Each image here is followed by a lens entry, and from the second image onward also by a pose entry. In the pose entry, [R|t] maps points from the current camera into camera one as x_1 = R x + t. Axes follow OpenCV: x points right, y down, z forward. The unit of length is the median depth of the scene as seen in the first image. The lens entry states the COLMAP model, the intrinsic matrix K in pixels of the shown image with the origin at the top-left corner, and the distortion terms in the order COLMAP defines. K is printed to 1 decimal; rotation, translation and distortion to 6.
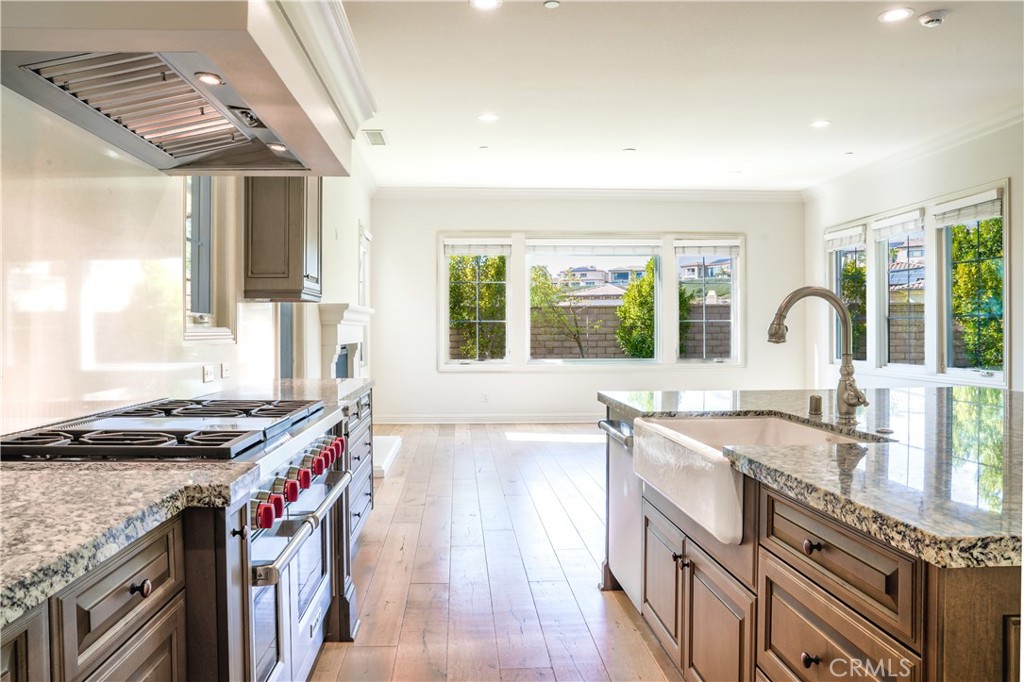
lens RADIAL K [[690.3, 0, 512.0], [0, 690.3, 341.0], [0, 0, 1]] dist [-0.030336, 0.002557]
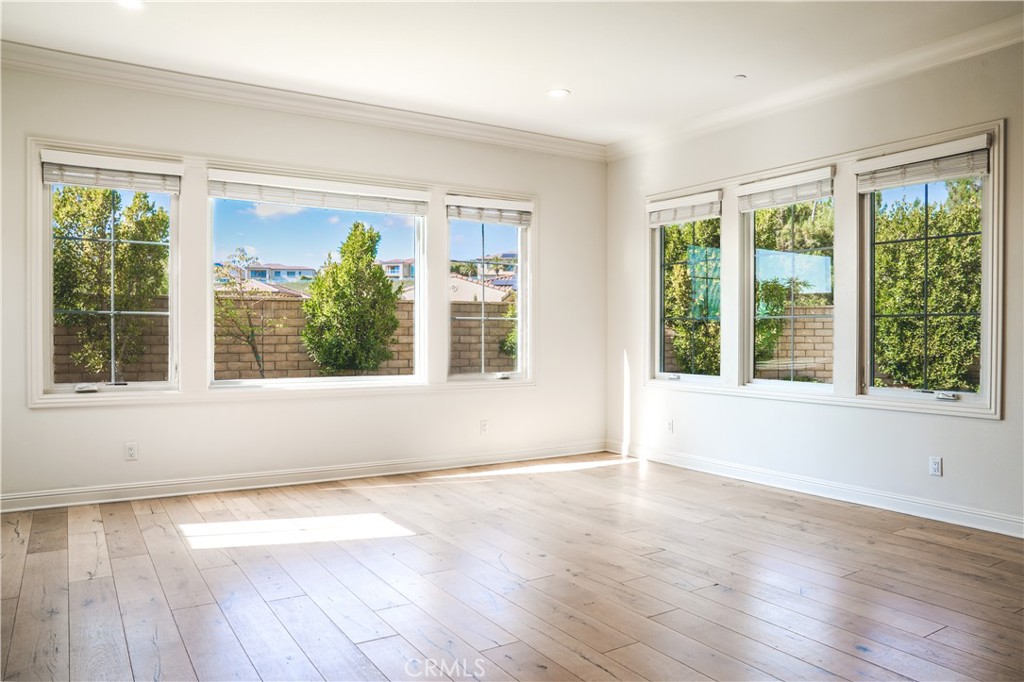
lens RADIAL K [[722.6, 0, 513.2], [0, 722.6, 358.0], [0, 0, 1]] dist [-0.059835, 0.003551]
pose [[0.883639, -0.007611, 0.468107, -0.020218], [-0.002528, 0.999776, 0.021026, -0.003226], [-0.468162, -0.019763, 0.883421, 0.225276]]
